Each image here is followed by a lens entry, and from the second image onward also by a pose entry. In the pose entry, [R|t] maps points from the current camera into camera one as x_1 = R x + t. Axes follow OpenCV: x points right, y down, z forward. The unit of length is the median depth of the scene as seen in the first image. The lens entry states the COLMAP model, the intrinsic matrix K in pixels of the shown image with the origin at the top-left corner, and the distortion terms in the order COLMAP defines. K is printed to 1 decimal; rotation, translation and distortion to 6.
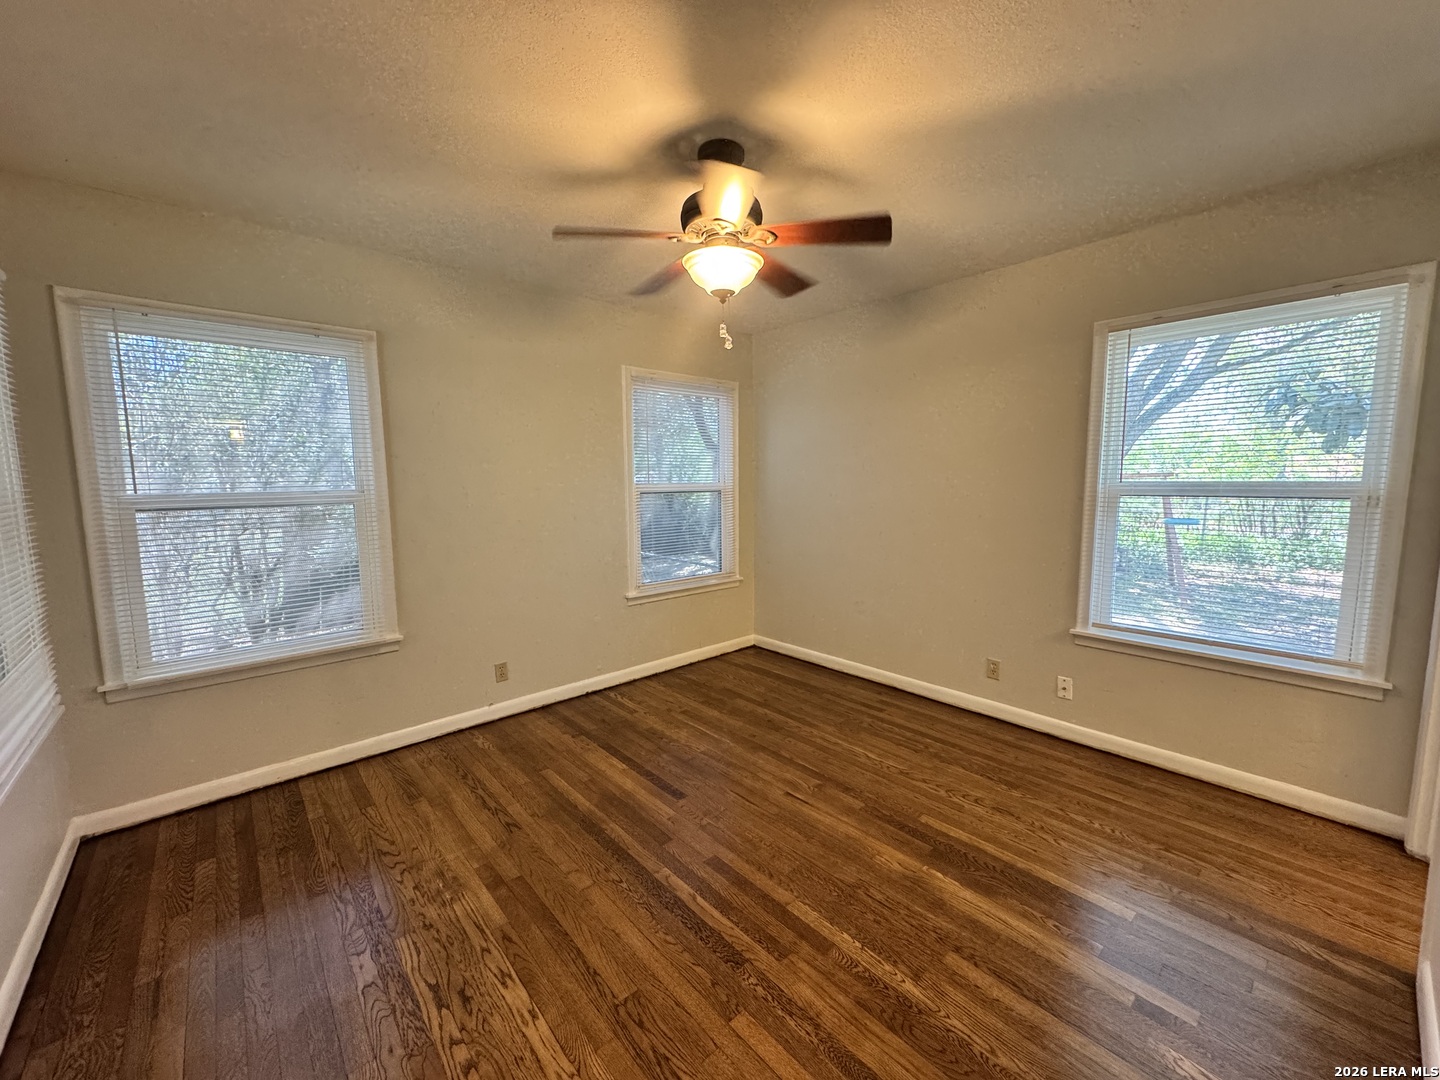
lens RADIAL K [[571.7, 0, 722.0], [0, 571.7, 537.0], [0, 0, 1]] dist [-0.002487, 0.000756]
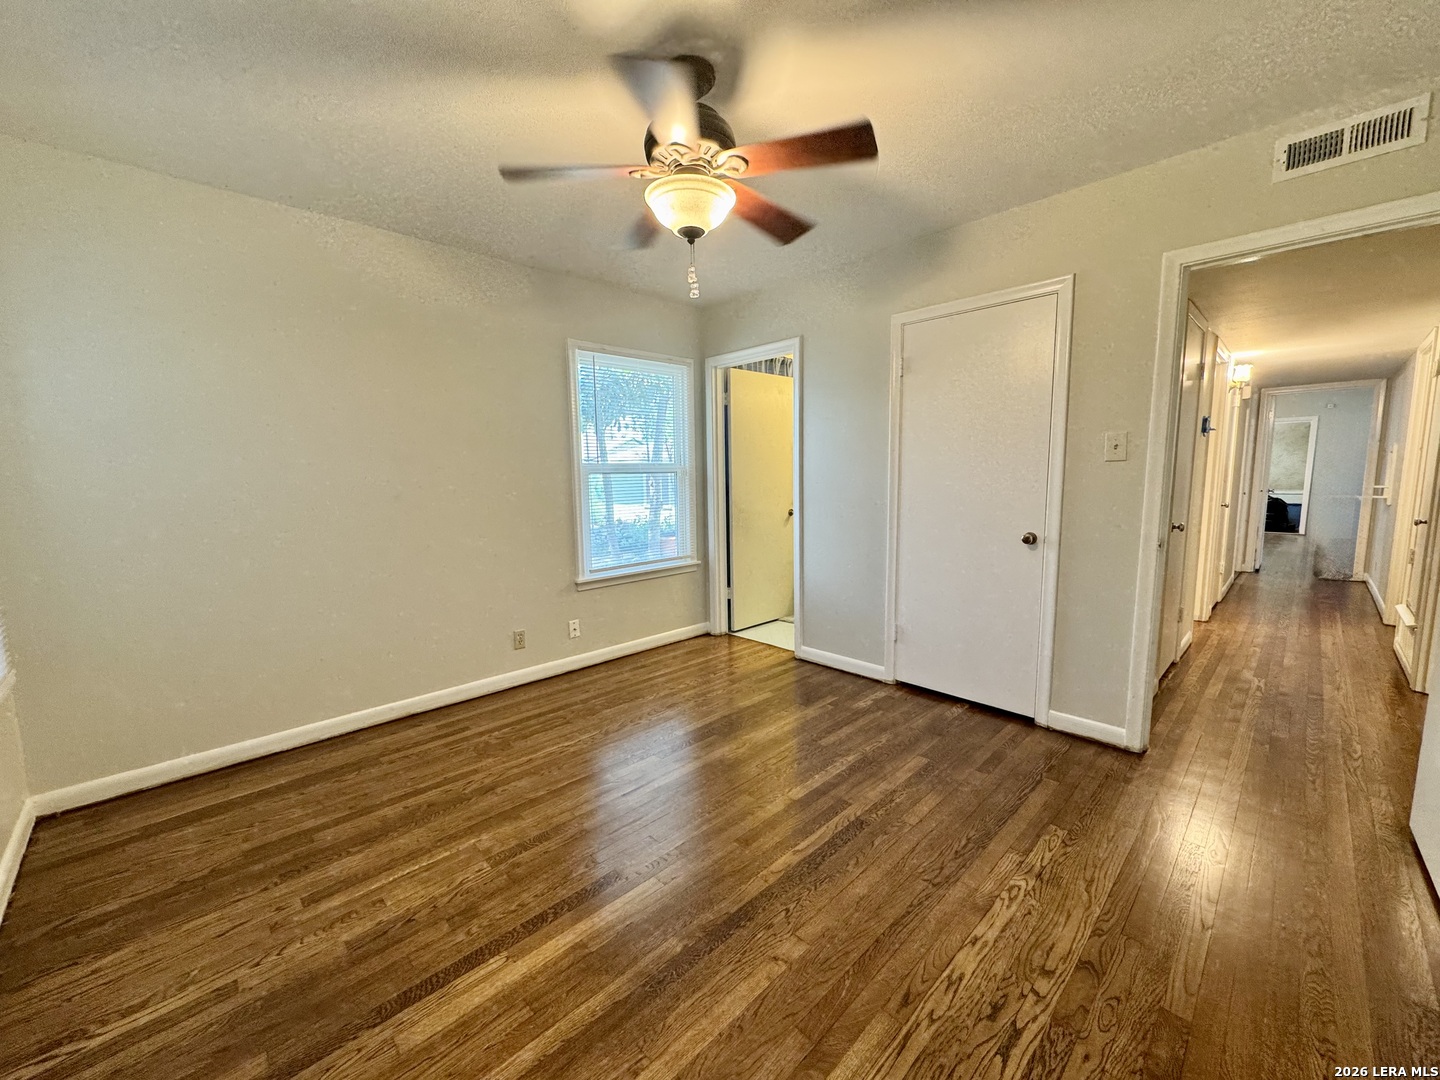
lens RADIAL K [[571.7, 0, 718.4], [0, 571.7, 537.4], [0, 0, 1]] dist [-0.002487, 0.000756]
pose [[-0.042371, -0.103494, 0.993727, -0.824649], [0.117332, 0.987222, 0.107820, -0.040477], [-0.992188, 0.121164, -0.029686, 0.910123]]
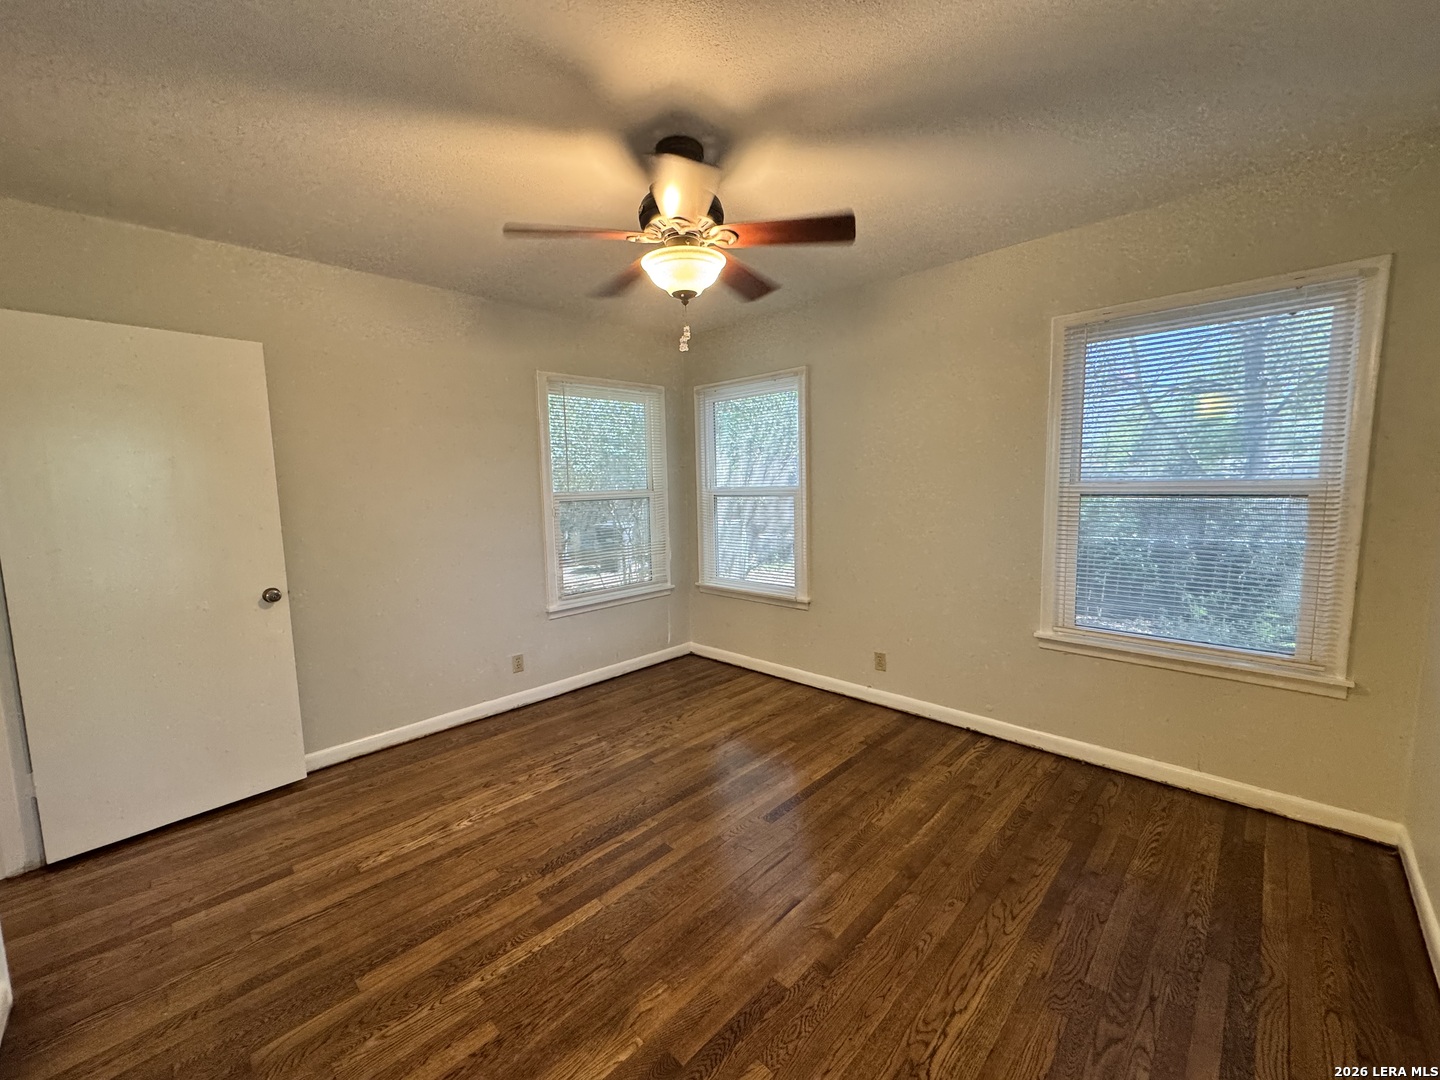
lens RADIAL K [[571.7, 0, 721.1], [0, 571.7, 539.8], [0, 0, 1]] dist [-0.002487, 0.000756]
pose [[0.073263, 0.113968, -0.990779, 0.878015], [-0.078763, 0.991007, 0.108171, -0.108534], [0.994198, 0.070112, 0.081580, 0.881810]]
